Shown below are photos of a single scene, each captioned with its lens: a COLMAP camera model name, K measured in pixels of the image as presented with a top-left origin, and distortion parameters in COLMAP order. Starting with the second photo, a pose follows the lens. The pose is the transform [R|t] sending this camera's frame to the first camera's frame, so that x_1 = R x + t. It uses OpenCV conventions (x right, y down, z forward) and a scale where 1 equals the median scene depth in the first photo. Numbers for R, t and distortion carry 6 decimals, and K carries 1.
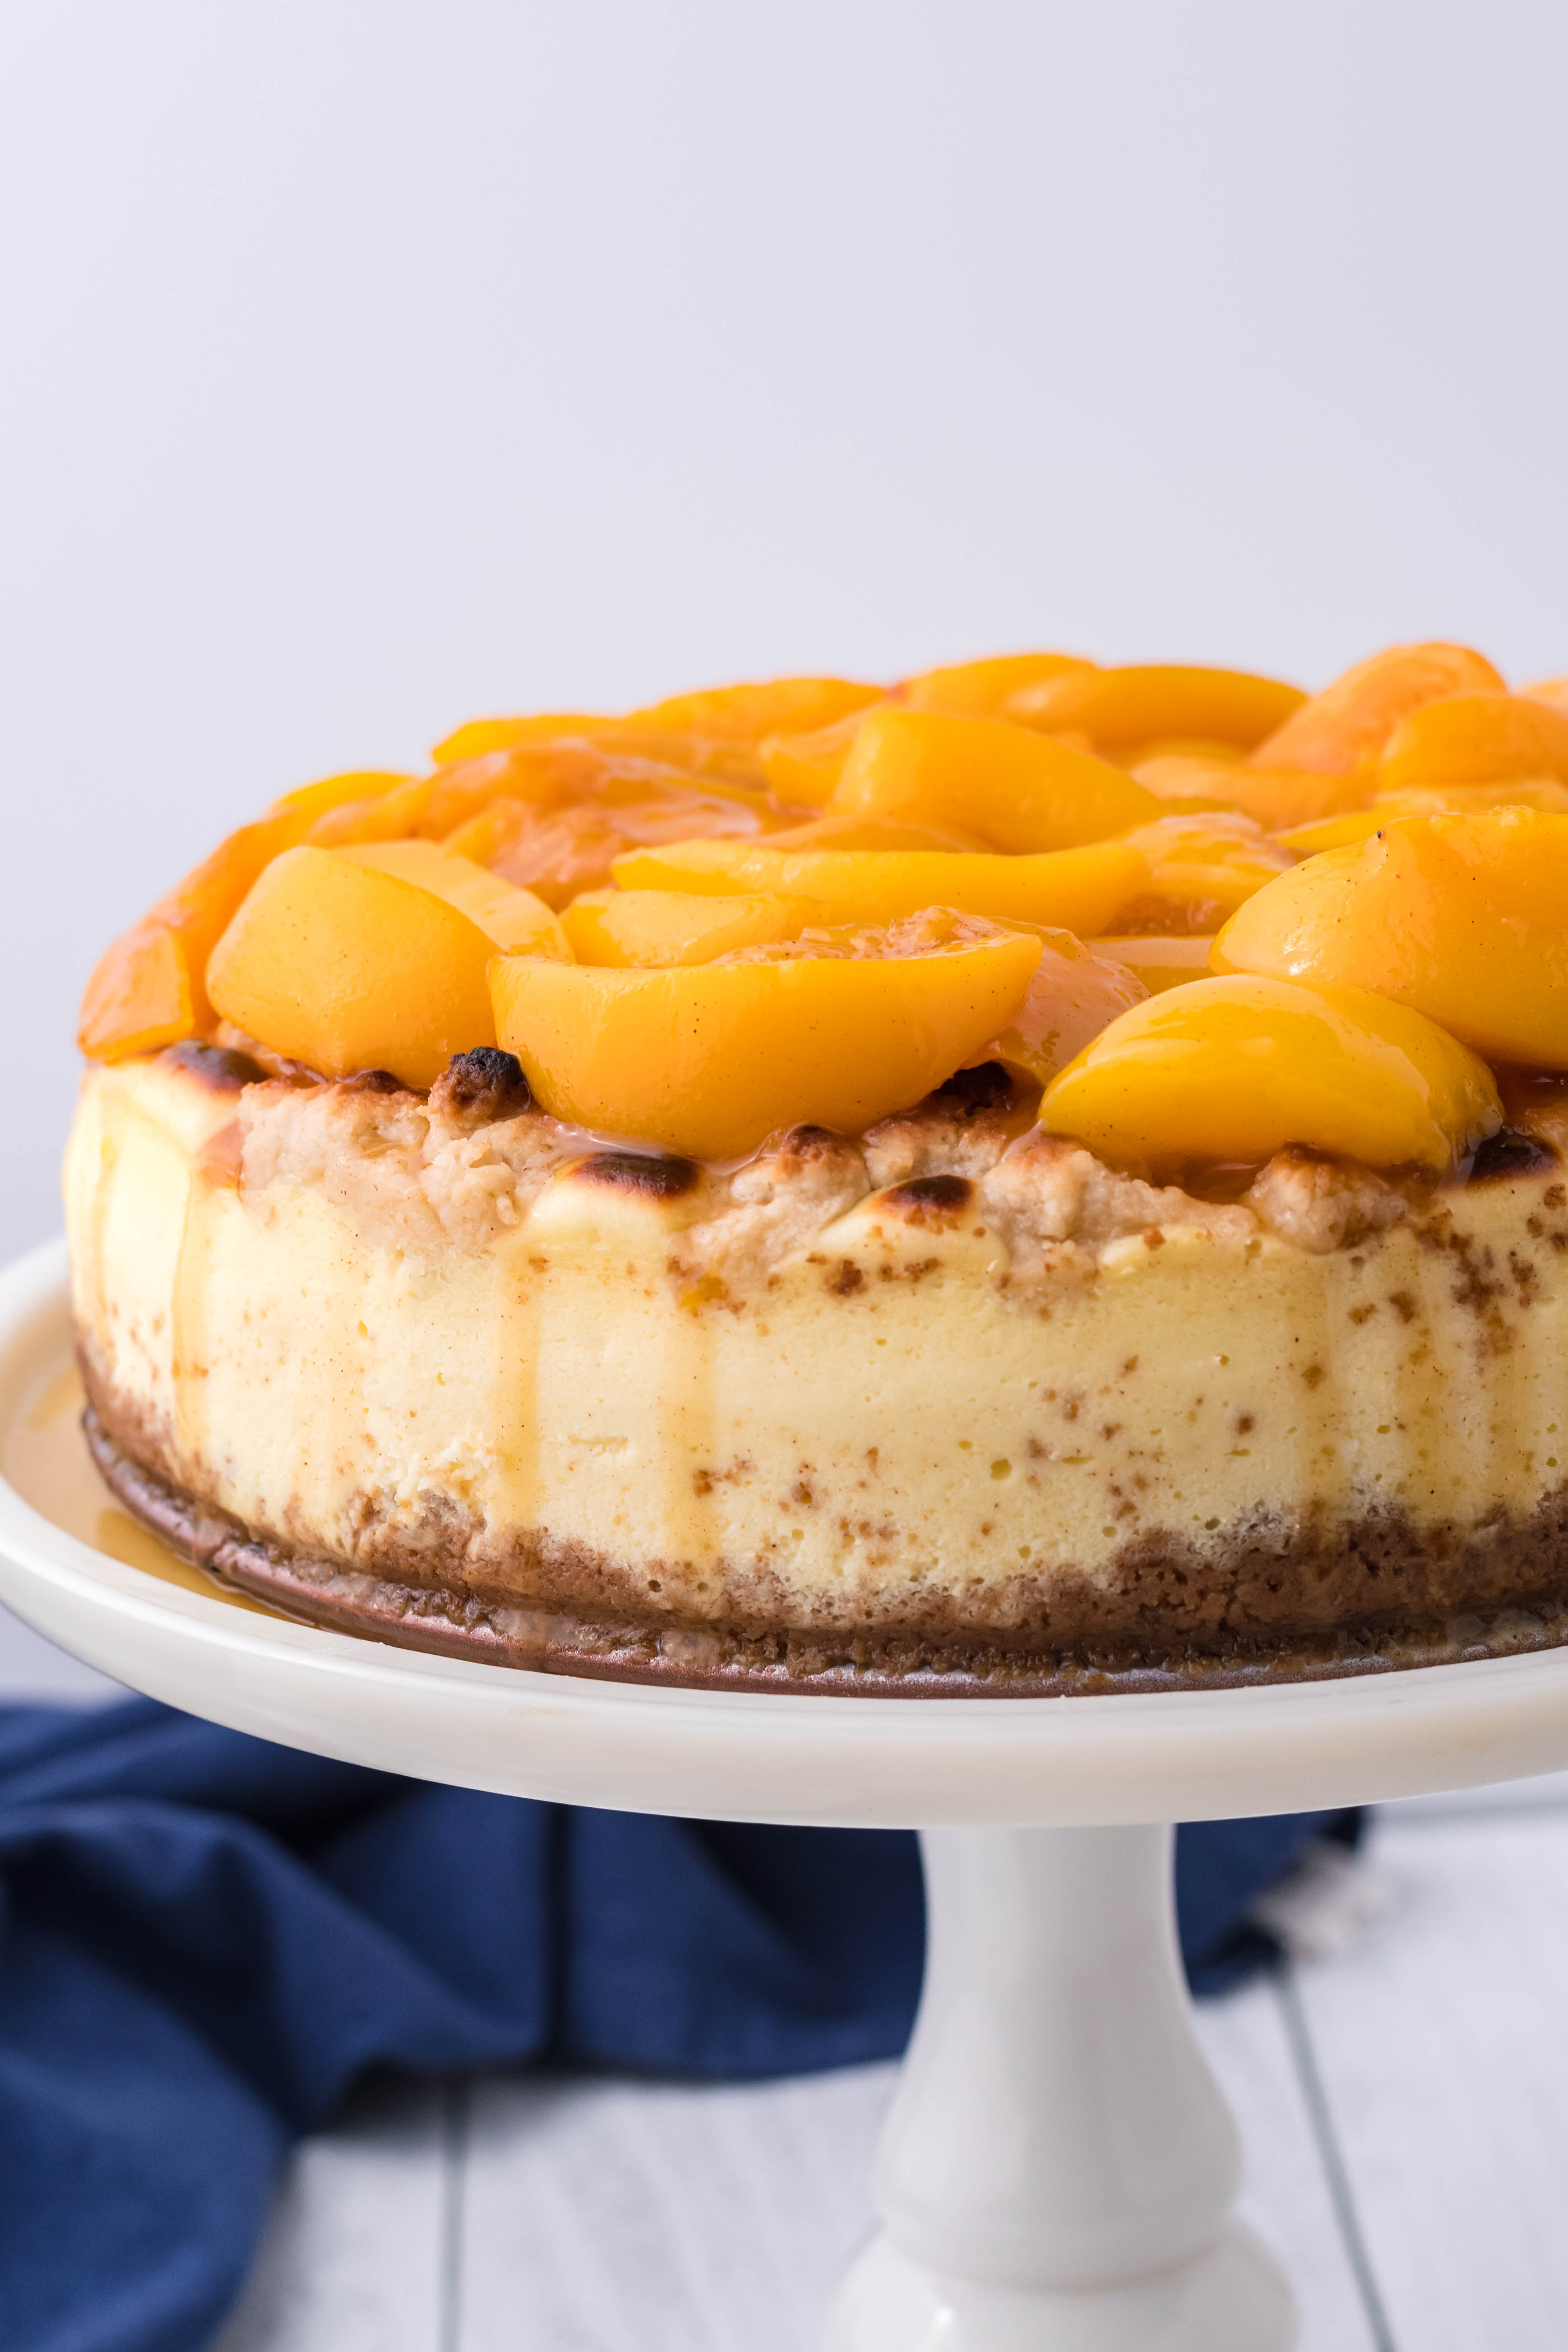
lens RADIAL K [[5972.7, 0, 784.0], [0, 5972.7, 1176.0], [0, 0, 1]] dist [-0.147782, -0.180239]
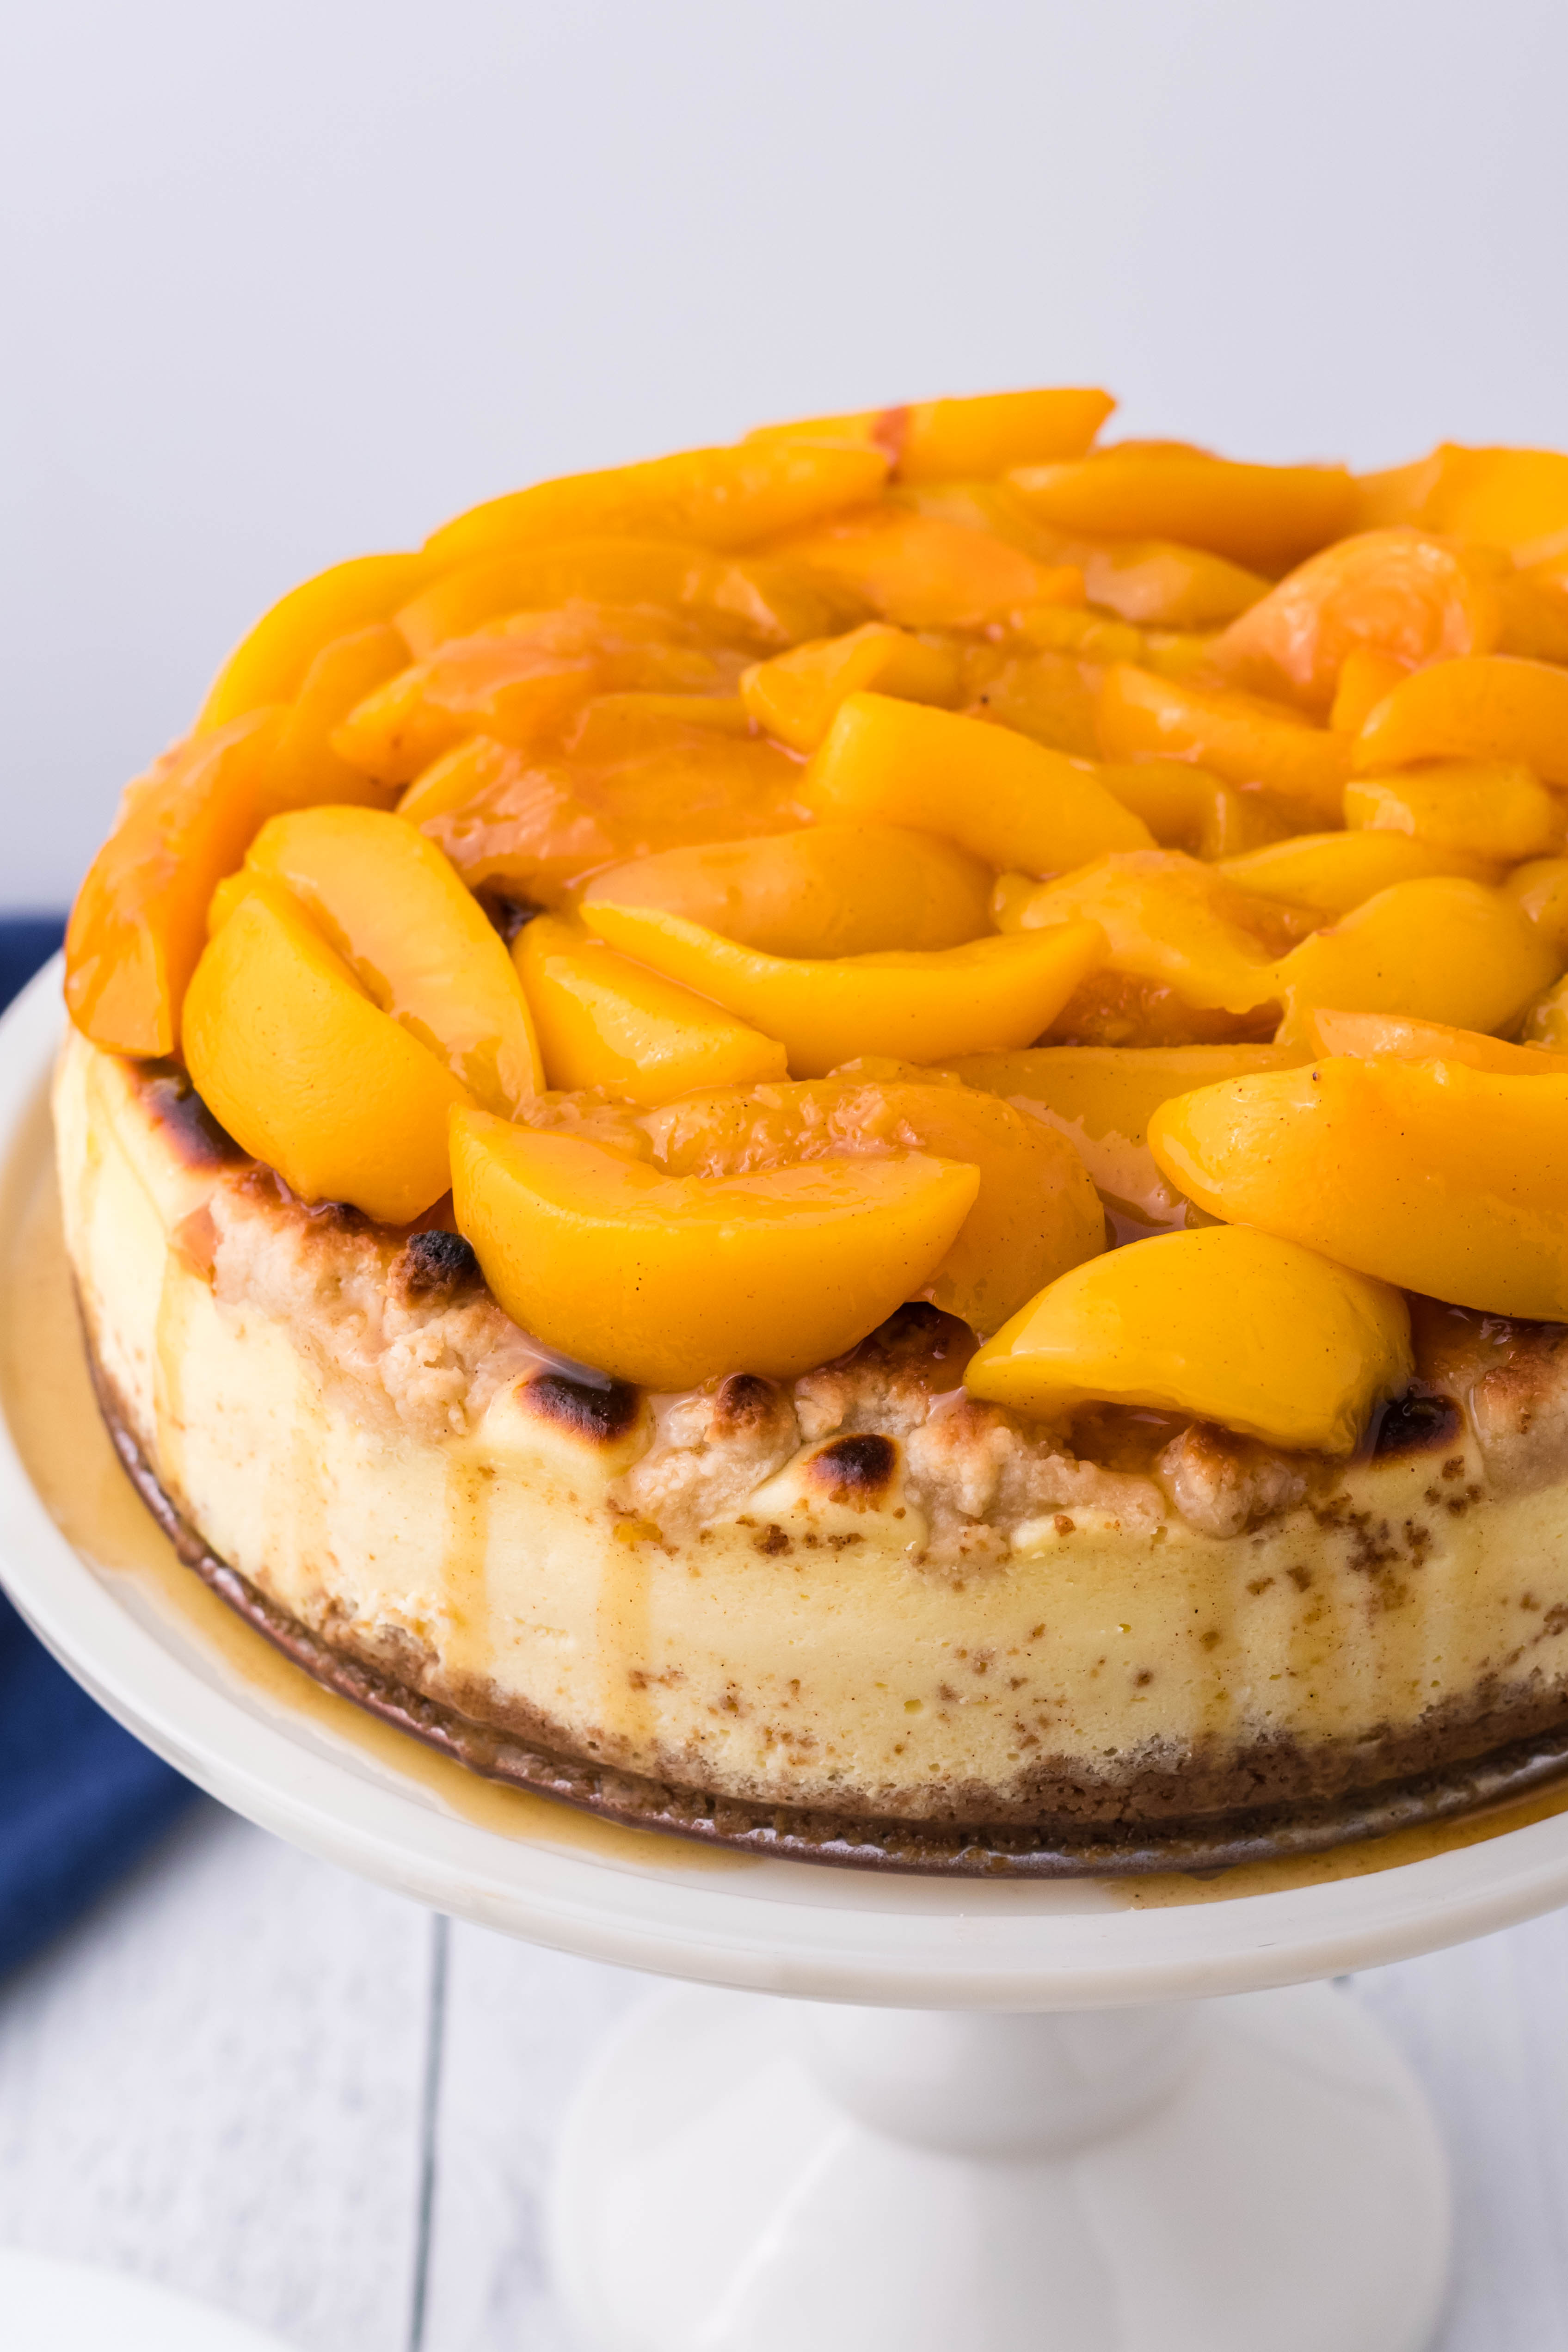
lens RADIAL K [[5972.7, 0, 784.0], [0, 5972.7, 1176.0], [0, 0, 1]] dist [-0.147782, -0.180239]
pose [[0.999207, 0.034847, -0.019241, 0.030148], [-0.025590, 0.932585, 0.360042, -0.420523], [0.030490, -0.359264, 0.932738, 0.036631]]
